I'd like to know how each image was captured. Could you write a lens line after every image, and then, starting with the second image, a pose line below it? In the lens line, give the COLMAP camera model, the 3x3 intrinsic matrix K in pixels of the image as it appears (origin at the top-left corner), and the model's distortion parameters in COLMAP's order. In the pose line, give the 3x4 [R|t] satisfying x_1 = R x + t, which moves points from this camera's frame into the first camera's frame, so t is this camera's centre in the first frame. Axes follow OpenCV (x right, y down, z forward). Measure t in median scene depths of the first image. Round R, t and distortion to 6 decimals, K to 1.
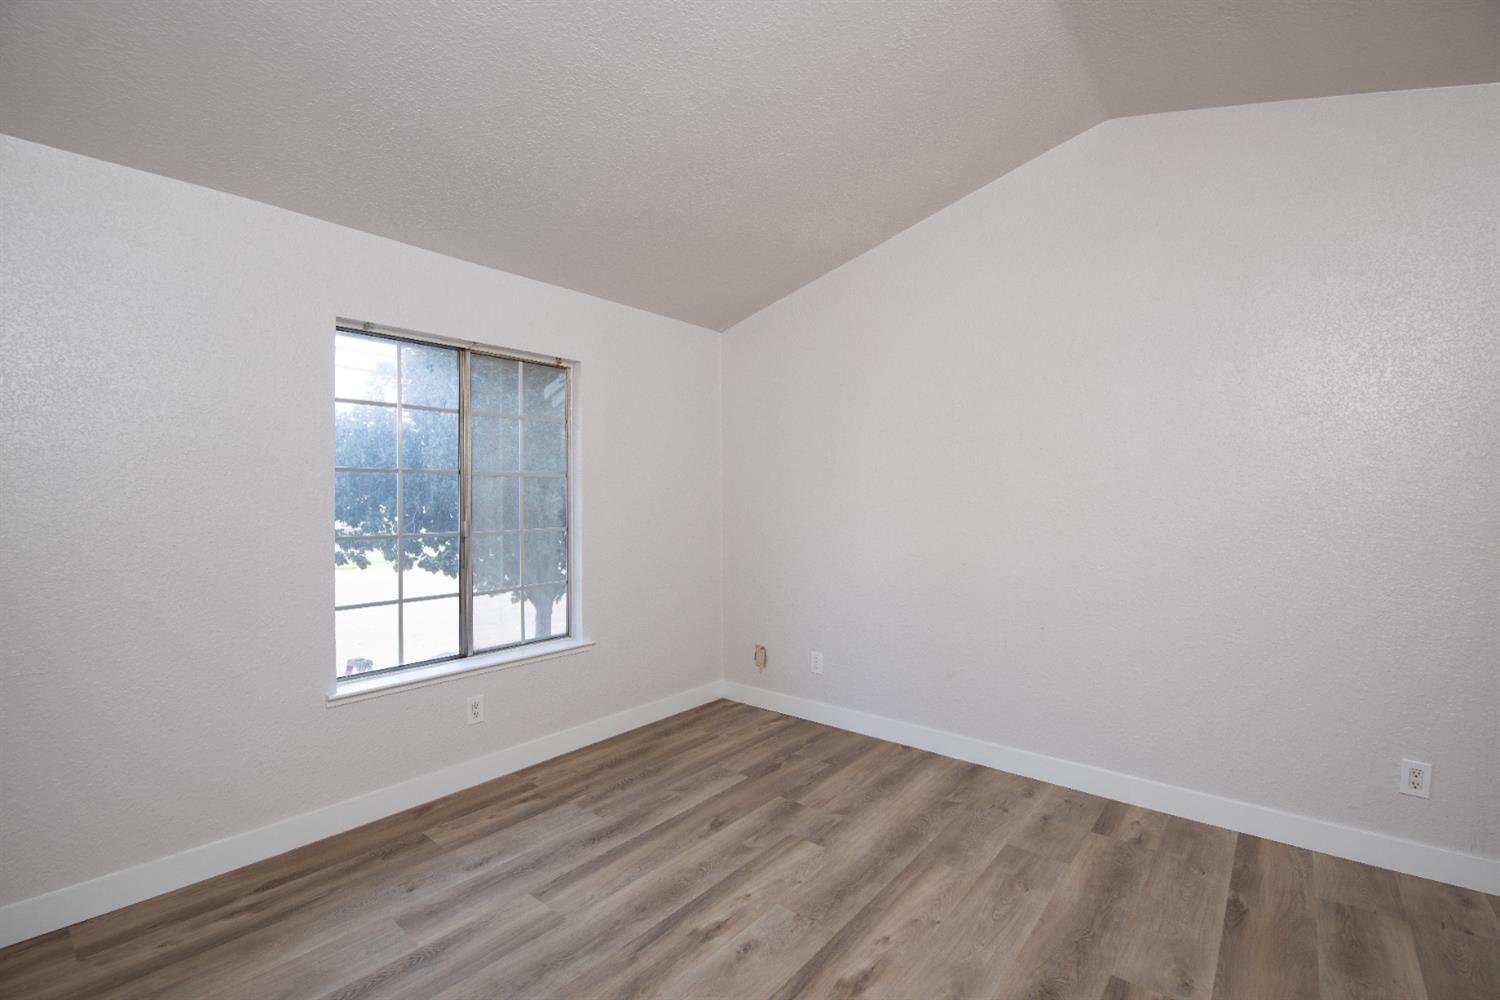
lens RADIAL K [[657.5, 0, 737.1], [0, 657.5, 495.5], [0, 0, 1]] dist [-0.015855, -0.003762]
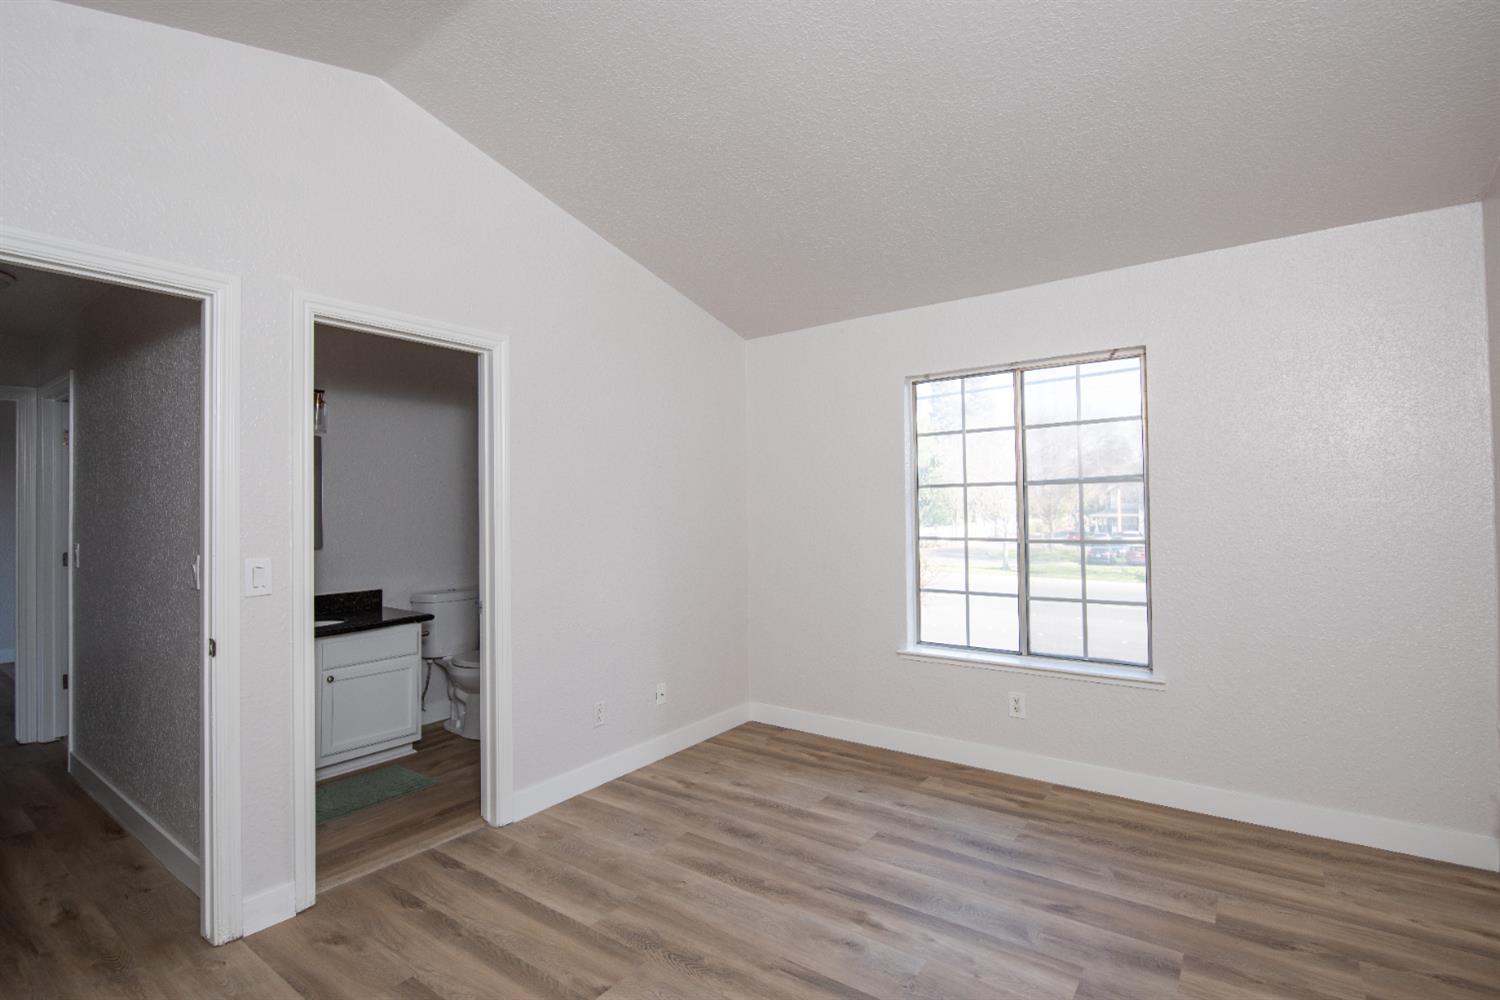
lens RADIAL K [[688.5, 0, 745.5], [0, 688.5, 496.7], [0, 0, 1]] dist [-0.011569, -0.001596]
pose [[0.064307, -0.016352, -0.997796, 0.758546], [0.012873, 0.999796, -0.015555, -0.001922], [0.997847, -0.011845, 0.064504, 0.531143]]
